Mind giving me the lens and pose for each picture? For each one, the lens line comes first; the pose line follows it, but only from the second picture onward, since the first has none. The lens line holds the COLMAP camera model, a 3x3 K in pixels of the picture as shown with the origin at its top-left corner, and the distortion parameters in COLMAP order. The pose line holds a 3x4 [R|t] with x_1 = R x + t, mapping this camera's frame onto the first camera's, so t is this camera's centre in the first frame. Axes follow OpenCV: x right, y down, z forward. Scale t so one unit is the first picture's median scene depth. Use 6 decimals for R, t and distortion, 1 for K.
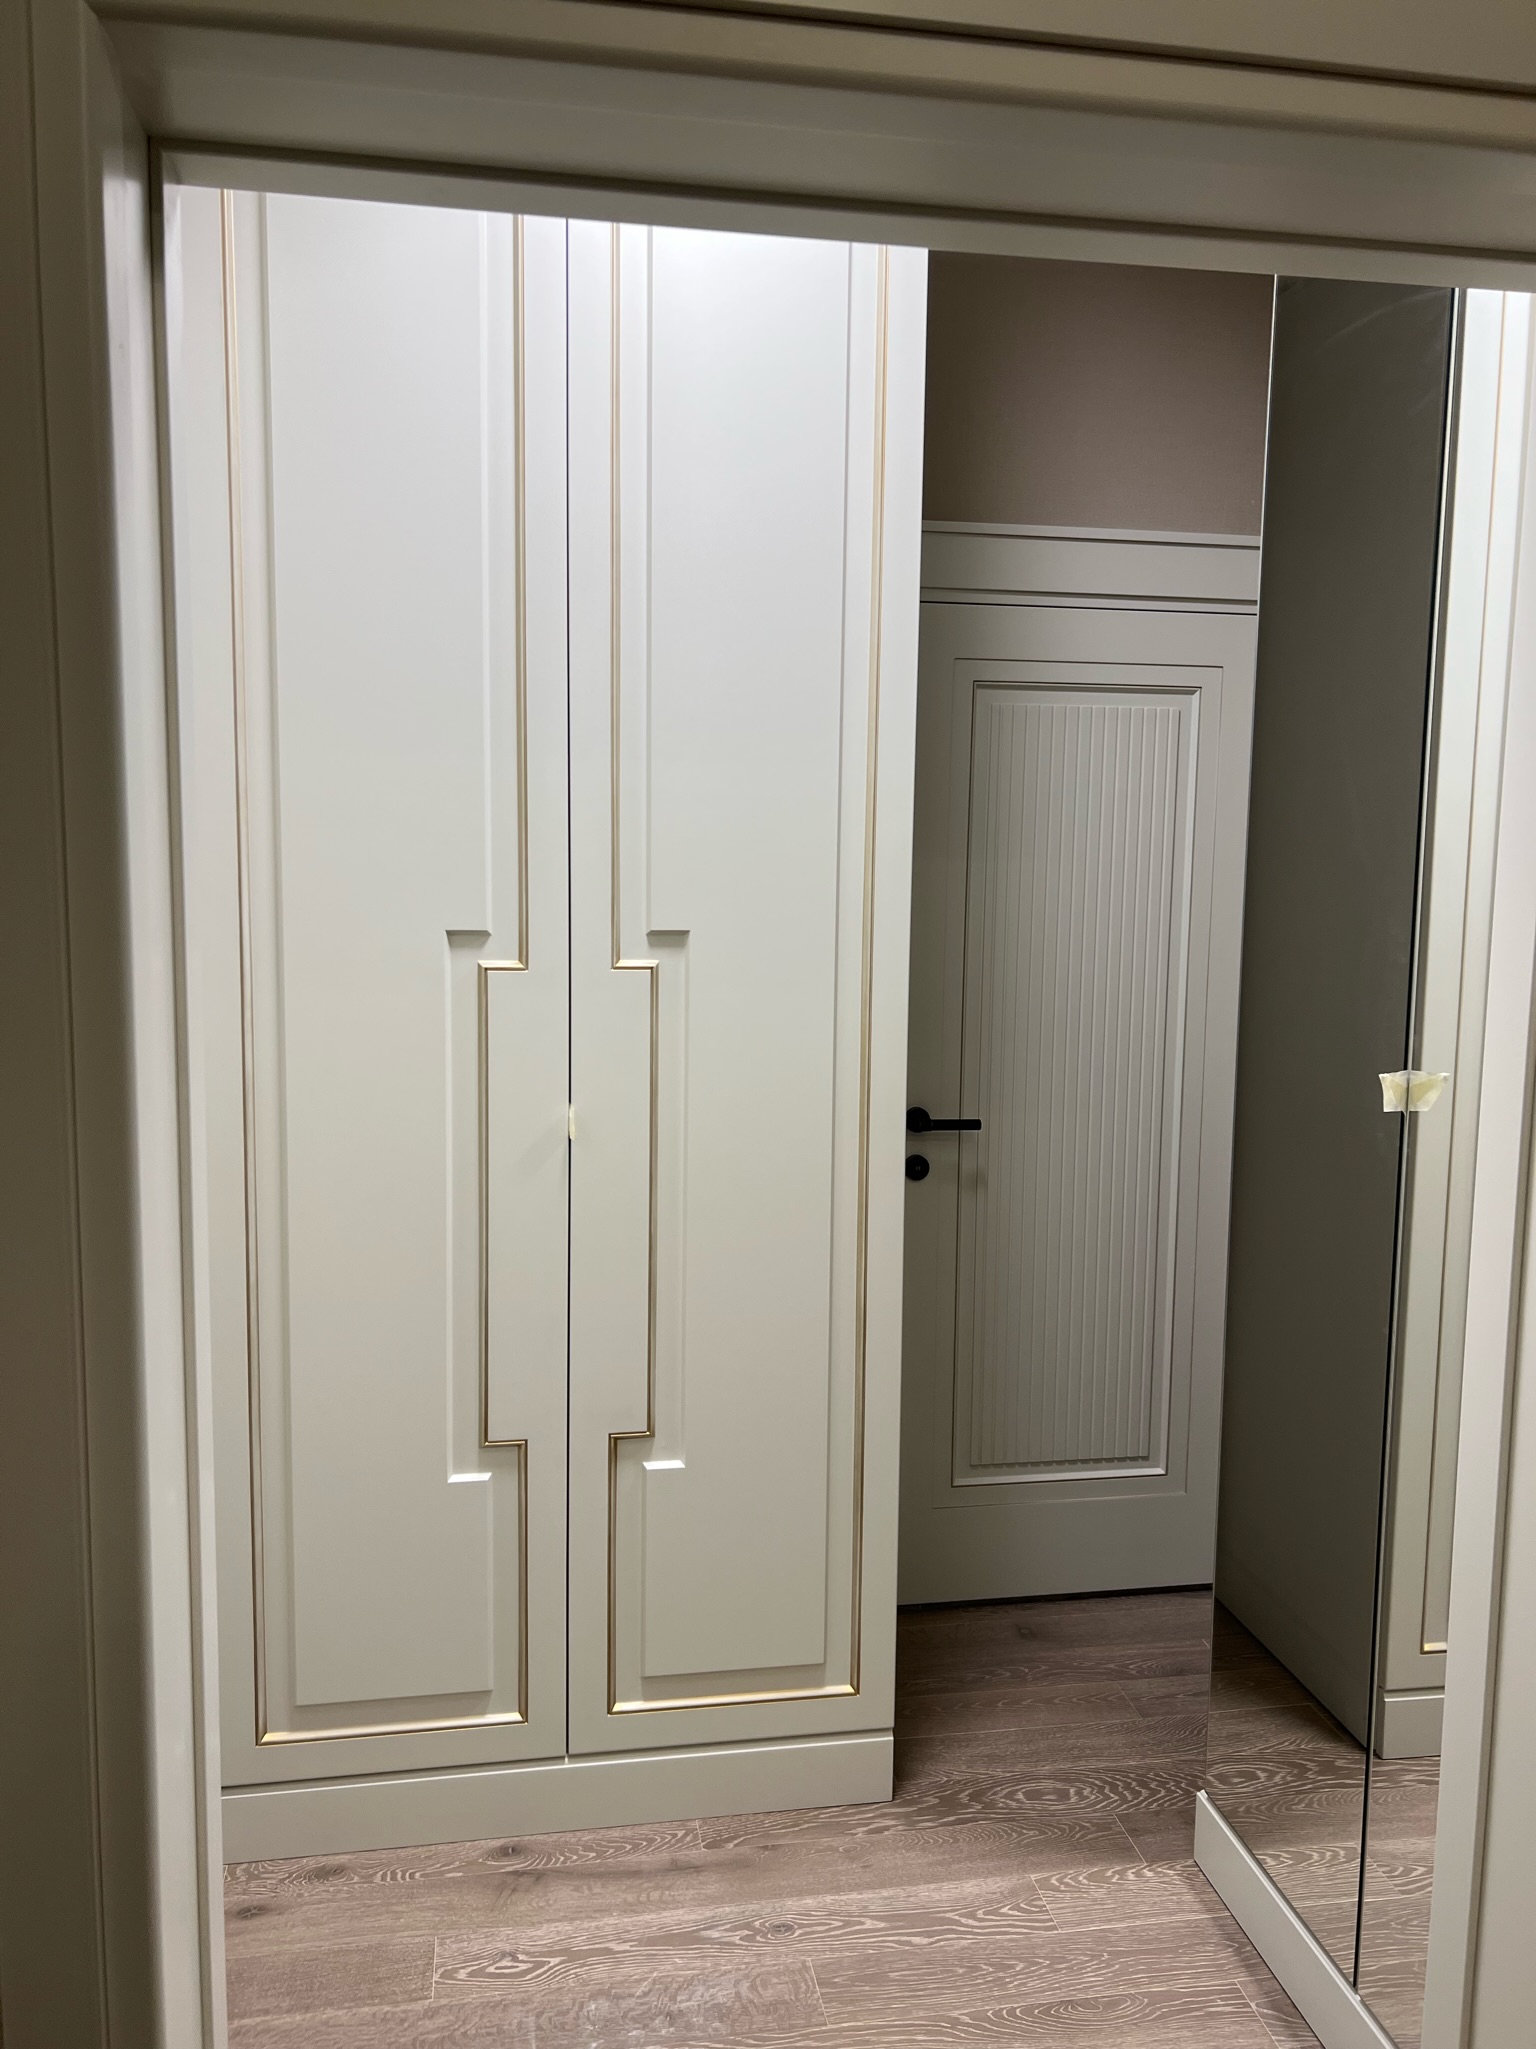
lens RADIAL K [[1538.6, 0, 768.0], [0, 1538.6, 1024.5], [0, 0, 1]] dist [0.038115, -0.043251]
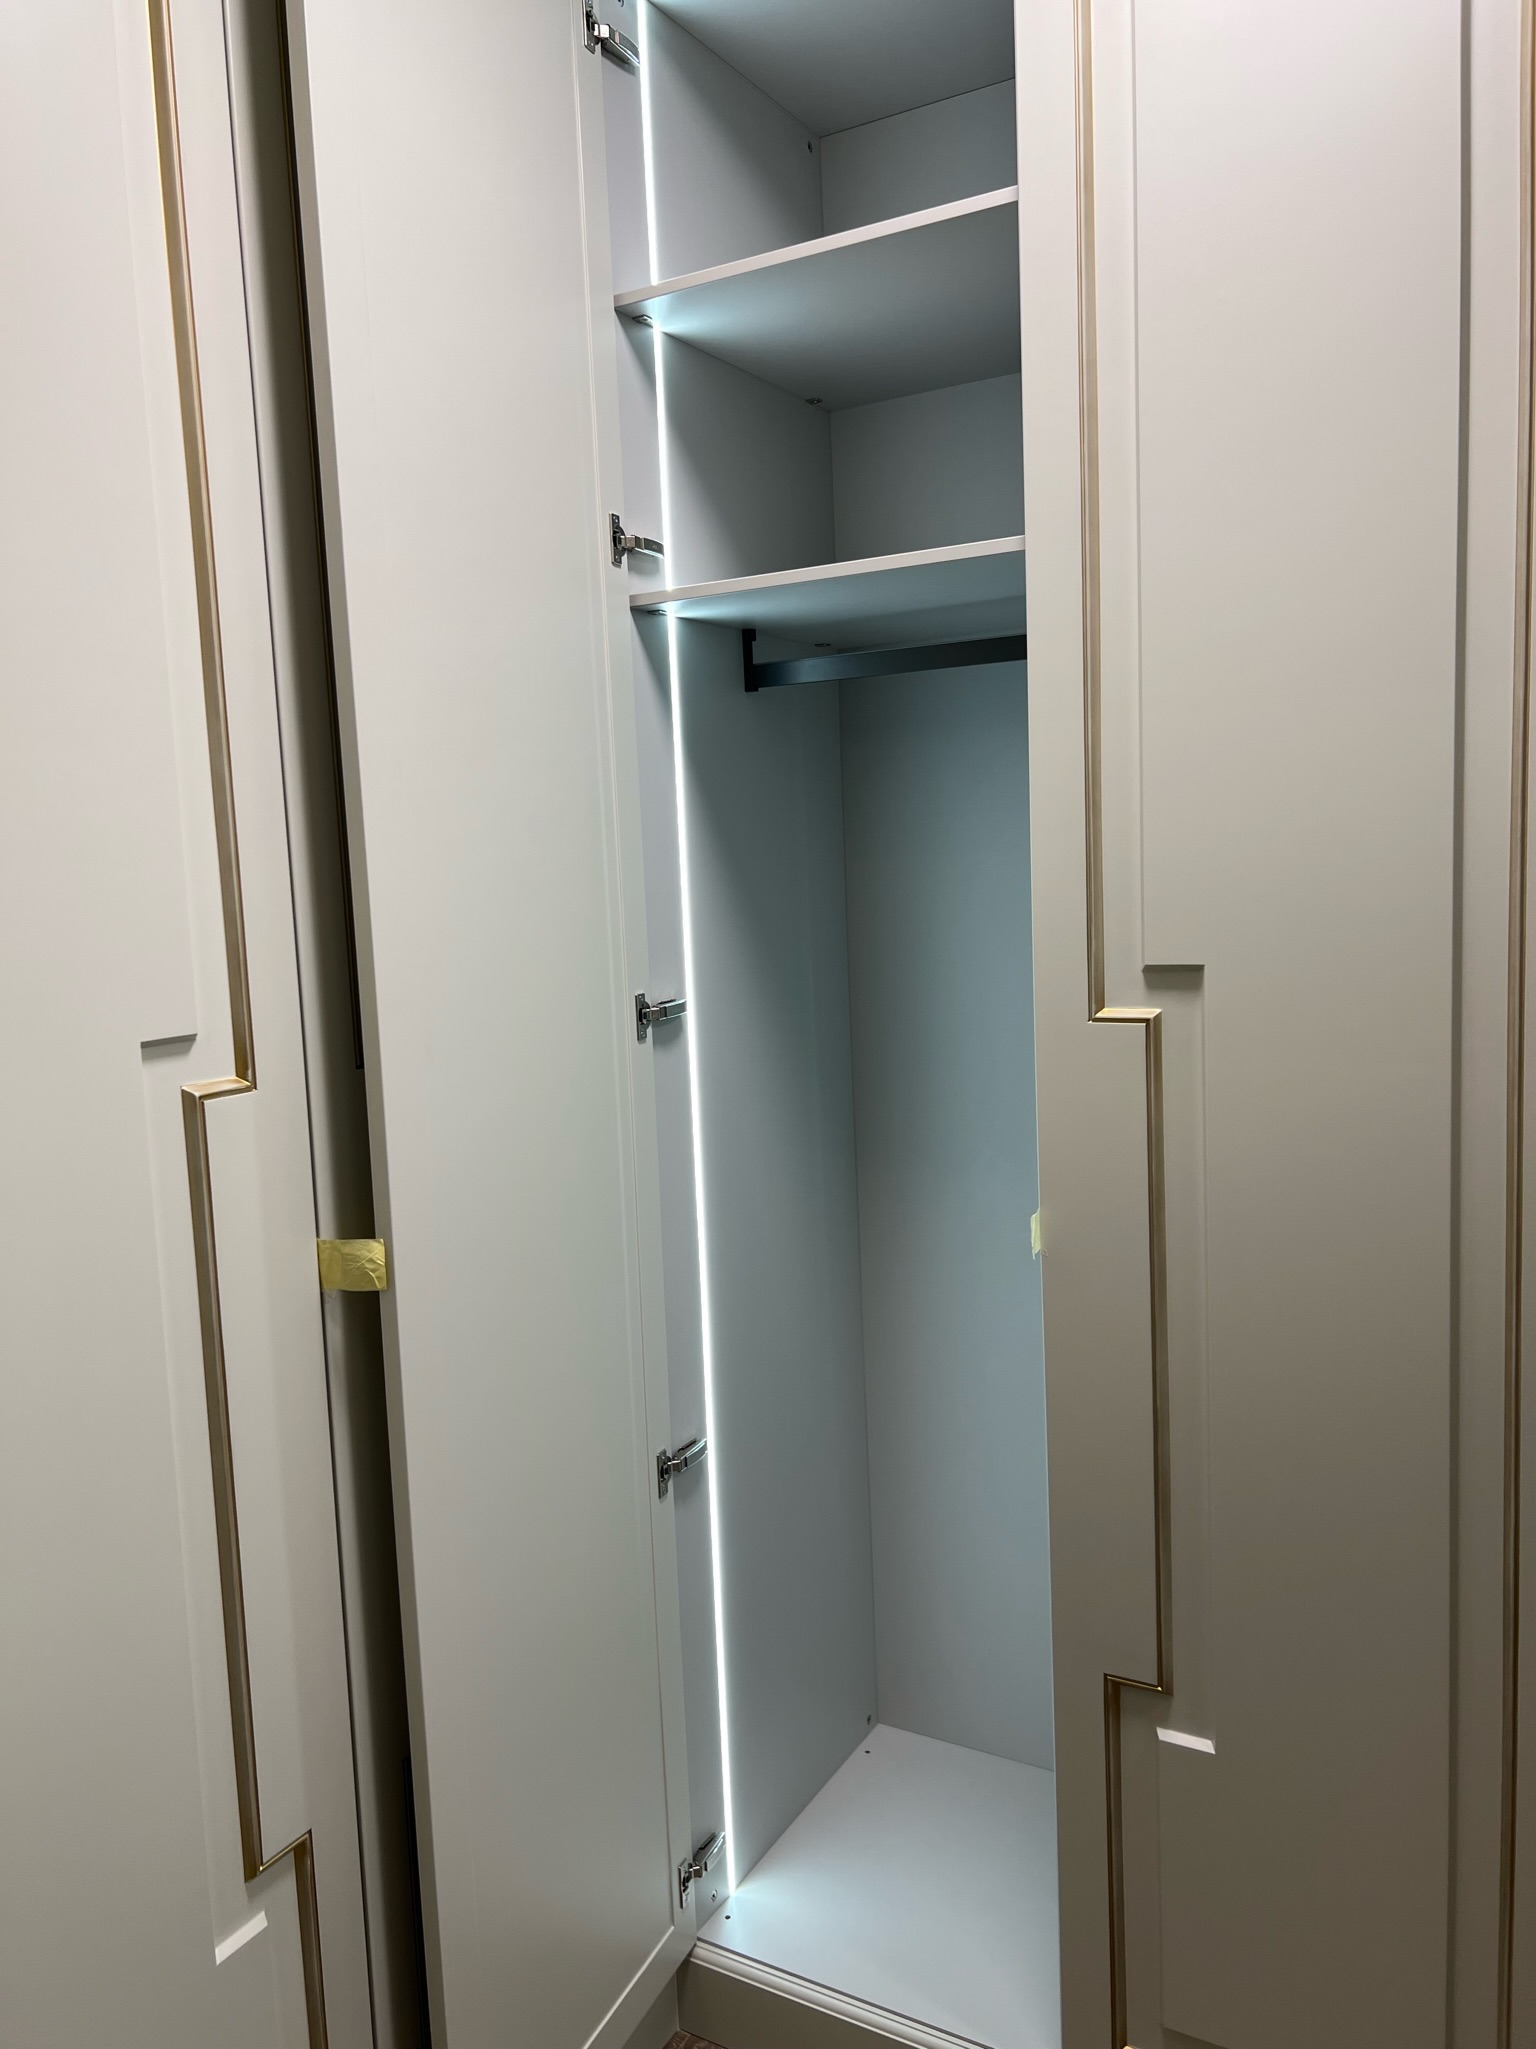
lens RADIAL K [[1553.4, 0, 768.0], [0, 1553.4, 1024.5], [0, 0, 1]] dist [0.093283, -0.123628]
pose [[0.769143, 0.022187, -0.638692, 0.241263], [-0.015053, 0.999749, 0.016602, -0.044016], [0.638900, -0.003155, 0.769284, 0.356609]]
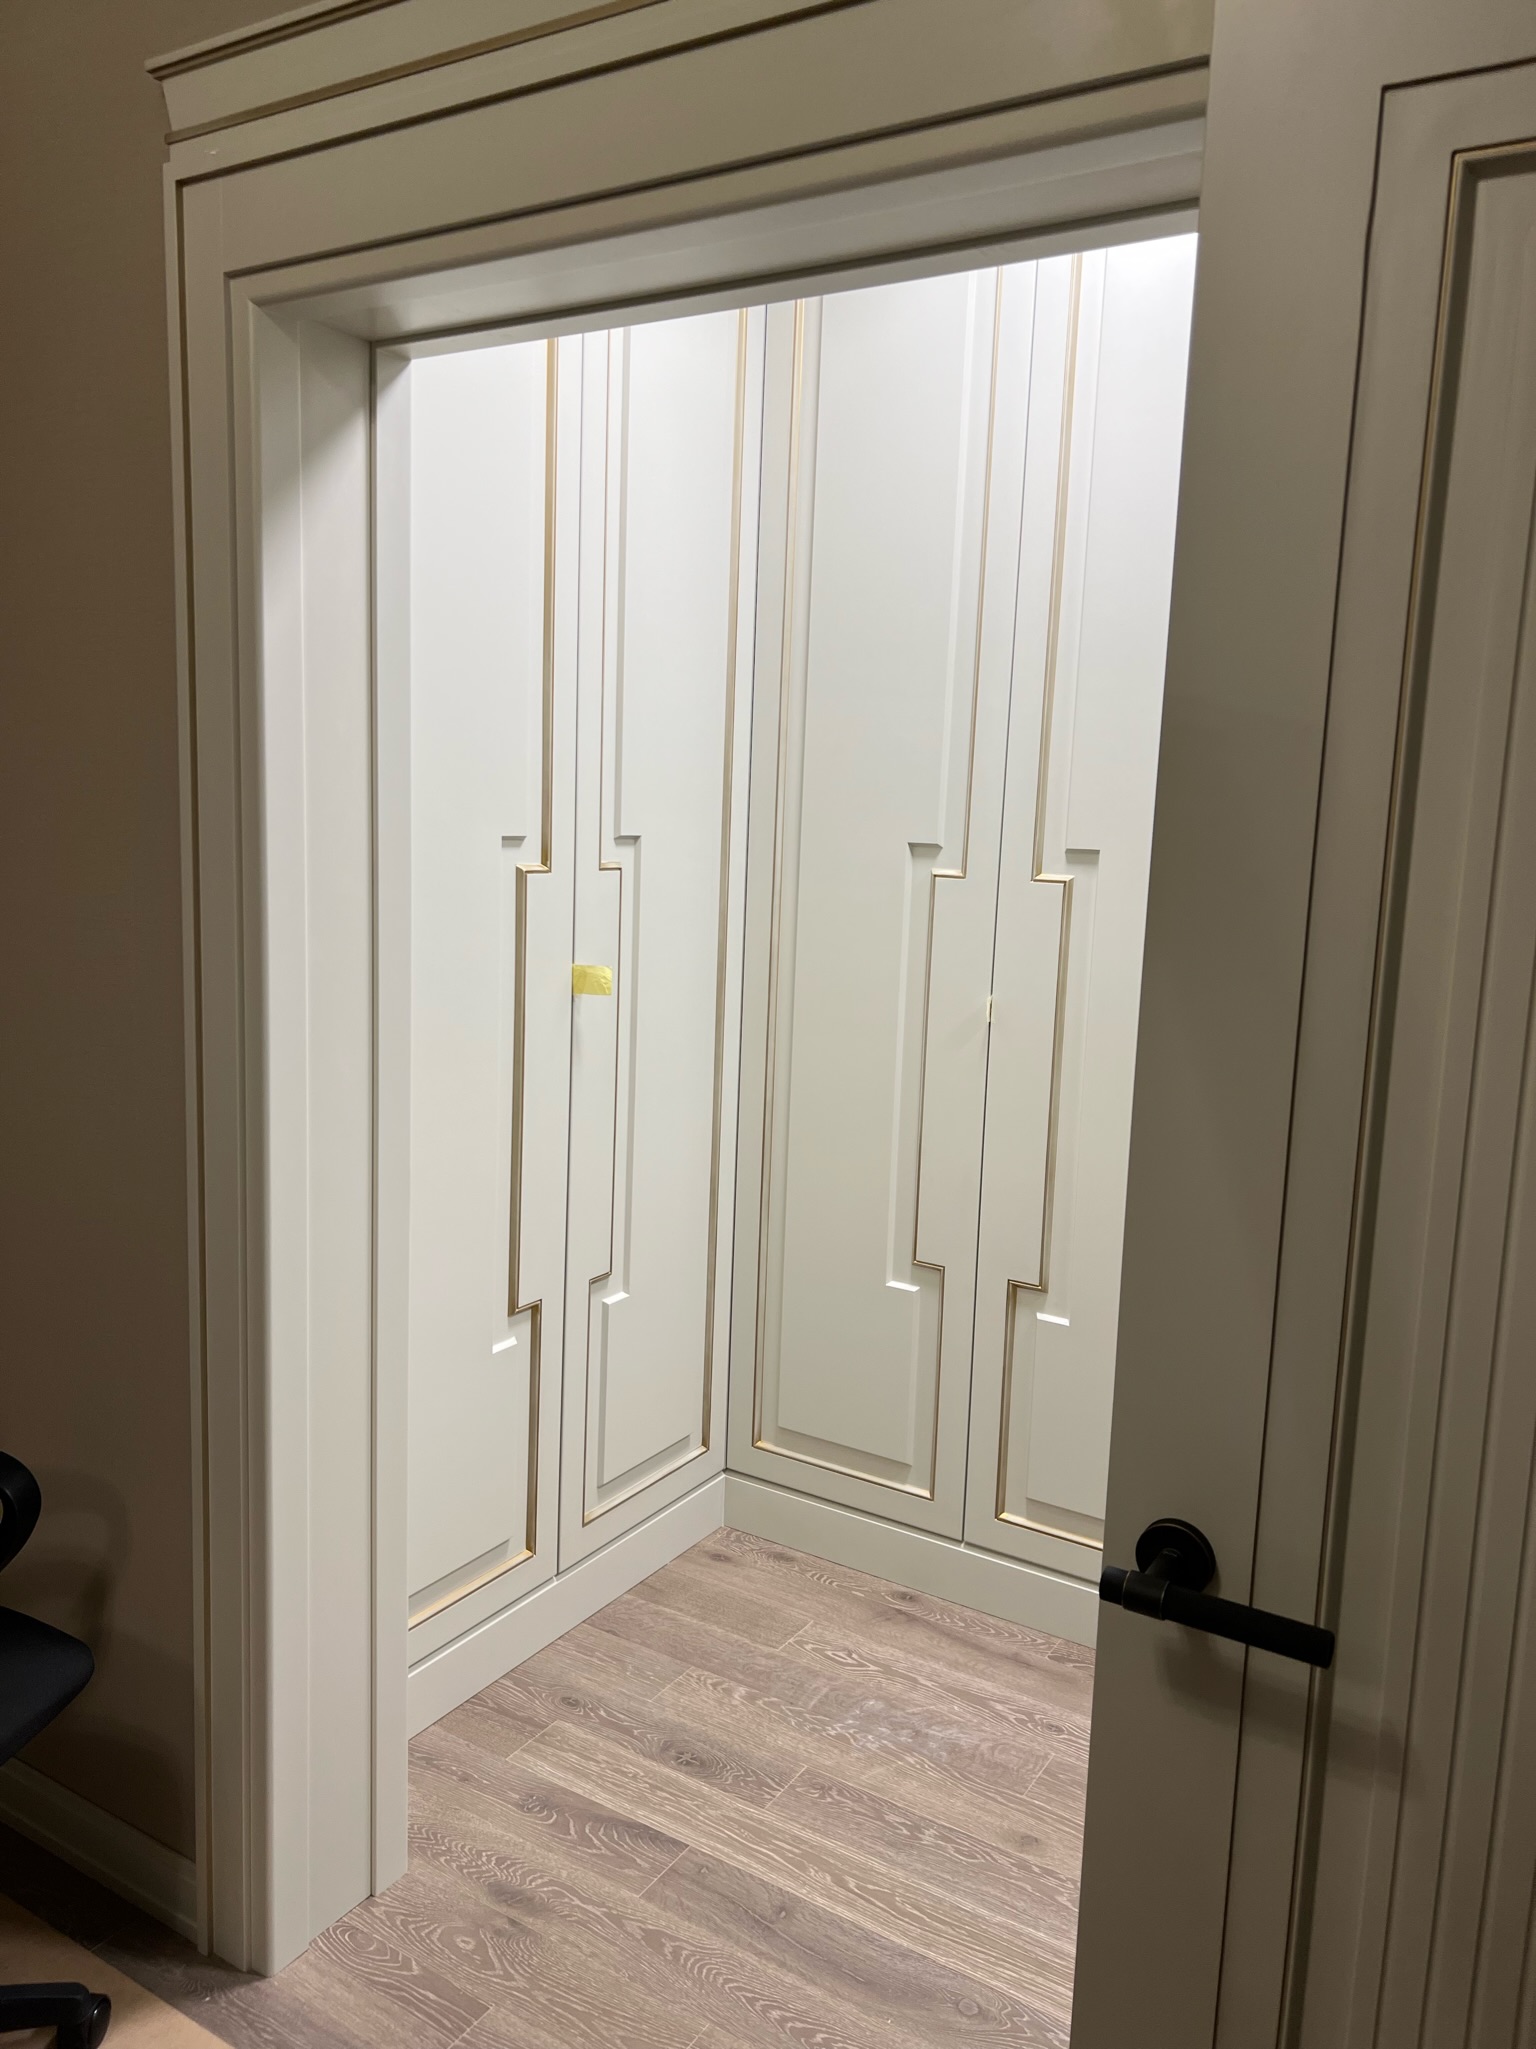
lens RADIAL K [[1553.4, 0, 768.0], [0, 1553.4, 1024.5], [0, 0, 1]] dist [0.093283, -0.123628]
pose [[0.743773, 0.105541, -0.660048, 0.540866], [-0.094887, 0.994127, 0.052036, 0.029736], [0.661663, 0.023927, 0.749419, -0.014584]]
